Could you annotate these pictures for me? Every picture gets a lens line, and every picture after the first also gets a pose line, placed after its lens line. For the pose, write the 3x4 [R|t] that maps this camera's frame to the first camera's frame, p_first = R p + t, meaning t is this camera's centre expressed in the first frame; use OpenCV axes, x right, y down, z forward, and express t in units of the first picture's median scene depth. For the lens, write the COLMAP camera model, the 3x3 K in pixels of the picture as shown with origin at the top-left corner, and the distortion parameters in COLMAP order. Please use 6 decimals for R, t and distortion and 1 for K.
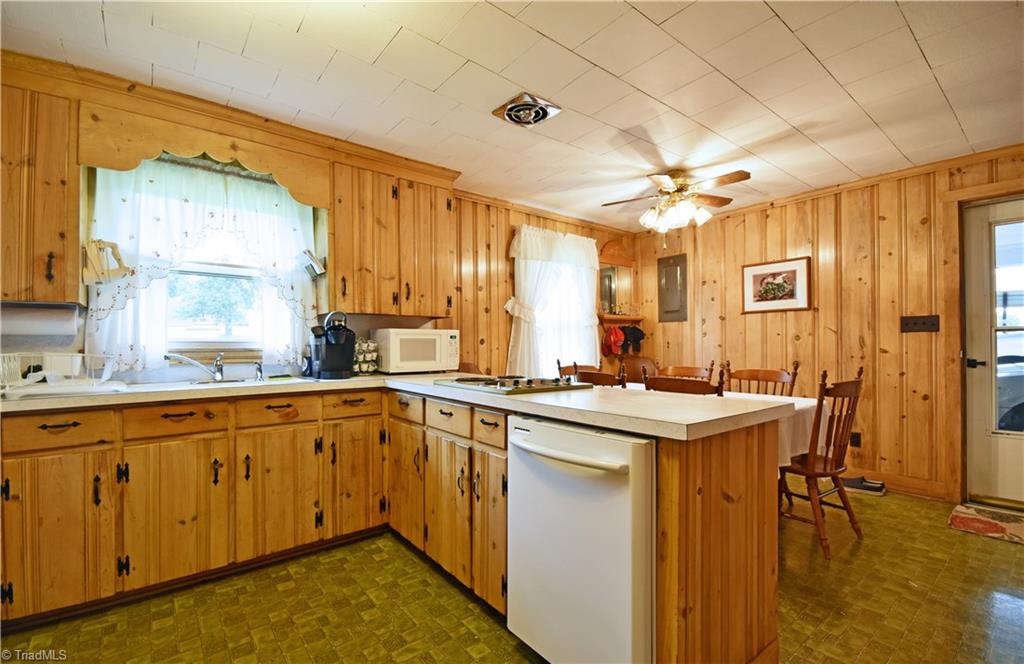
lens RADIAL K [[455.5, 0, 494.5], [0, 455.5, 344.8], [0, 0, 1]] dist [-0.017127, -0.007204]
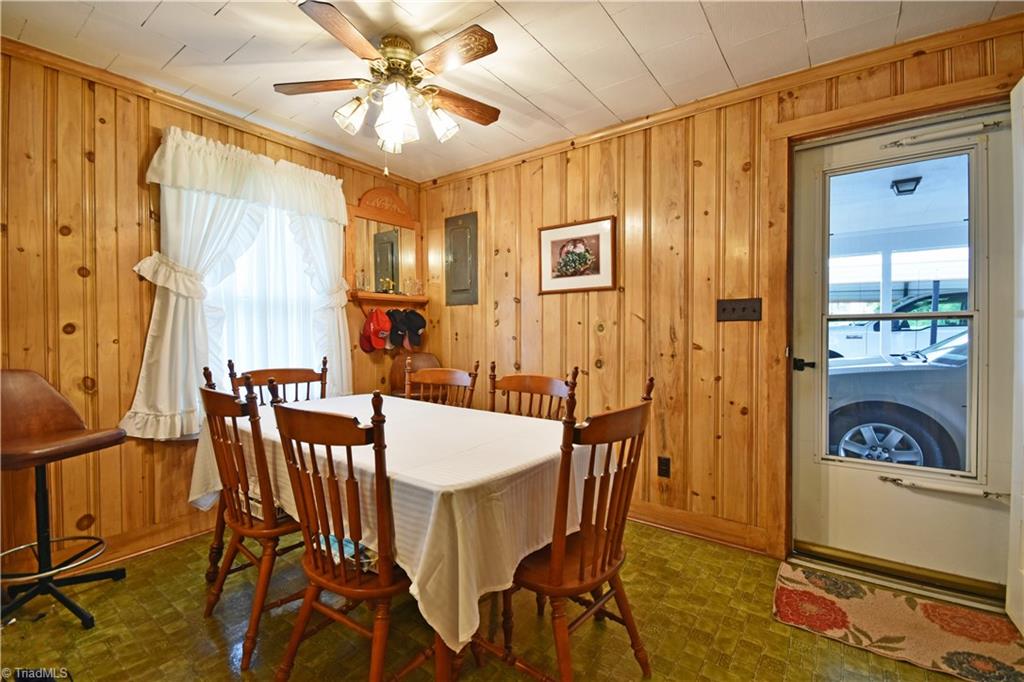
lens RADIAL K [[457.4, 0, 518.0], [0, 457.4, 342.6], [0, 0, 1]] dist [-0.020969, -0.000801]
pose [[0.953667, 0.001049, 0.300863, 0.400697], [-0.006249, 0.999847, 0.016323, -0.003663], [-0.300800, -0.017447, 0.953528, 0.414076]]
